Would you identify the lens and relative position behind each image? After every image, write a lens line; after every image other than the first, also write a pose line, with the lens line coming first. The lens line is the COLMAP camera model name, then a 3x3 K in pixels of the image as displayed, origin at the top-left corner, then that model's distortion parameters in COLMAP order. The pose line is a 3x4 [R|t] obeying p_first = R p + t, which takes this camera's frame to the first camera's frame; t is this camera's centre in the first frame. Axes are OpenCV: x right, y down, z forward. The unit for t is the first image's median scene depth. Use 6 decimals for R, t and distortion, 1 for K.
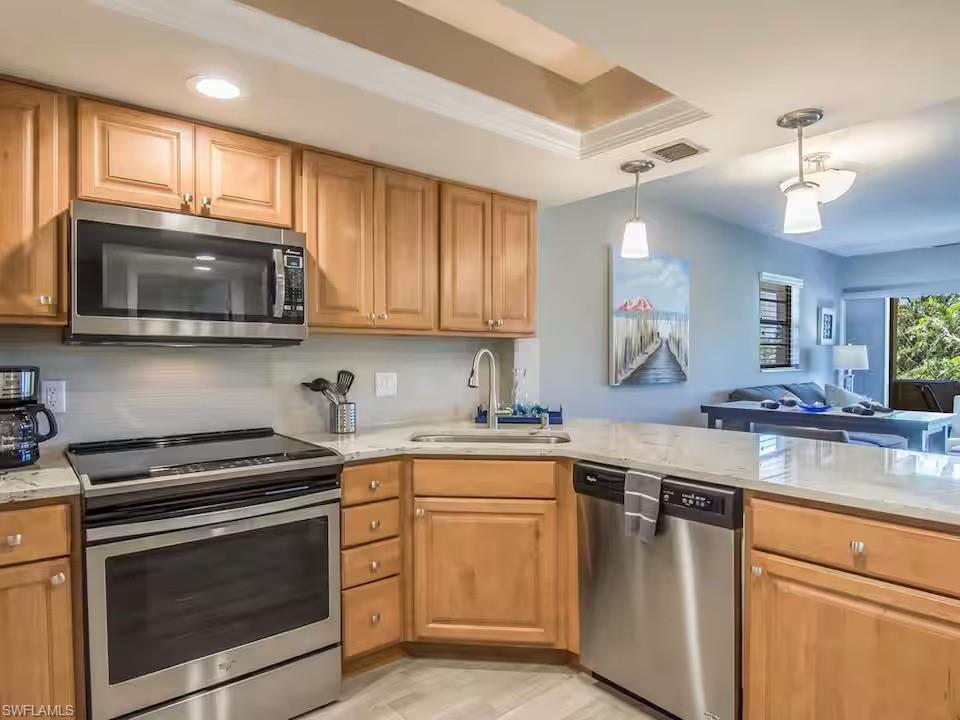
lens RADIAL K [[570.2, 0, 479.2], [0, 570.2, 371.4], [0, 0, 1]] dist [-0.028912, -0.001133]
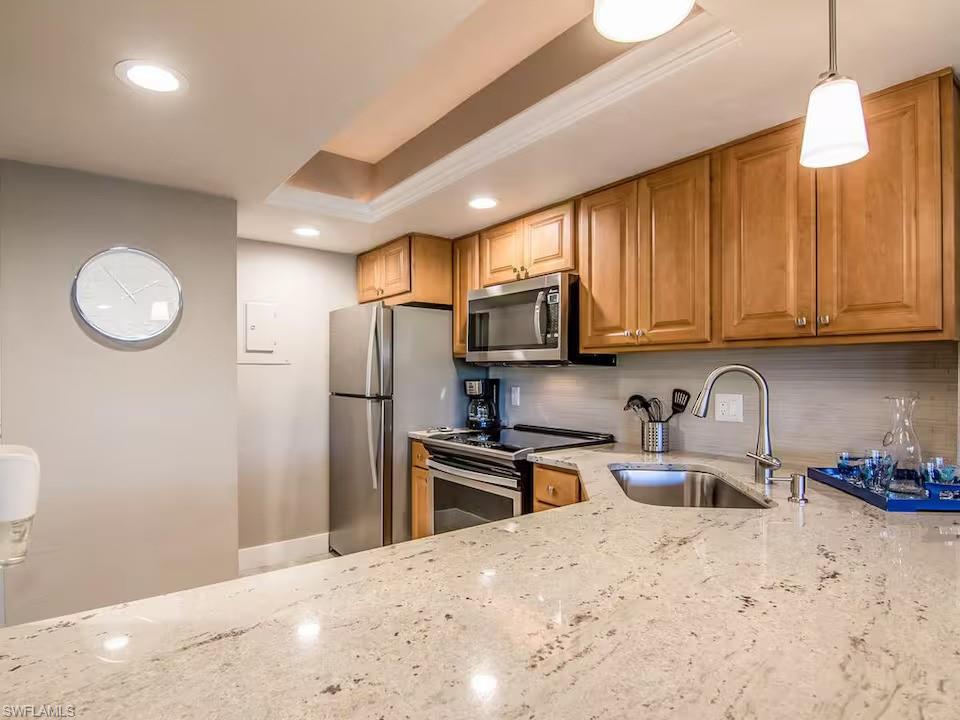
lens RADIAL K [[570.2, 0, 479.2], [0, 570.2, 371.4], [0, 0, 1]] dist [-0.028912, -0.001133]
pose [[-0.103415, 0.005776, -0.994622, 0.928754], [-0.020458, 0.999759, 0.007933, -0.038992], [0.994428, 0.021169, -0.103272, 0.959989]]
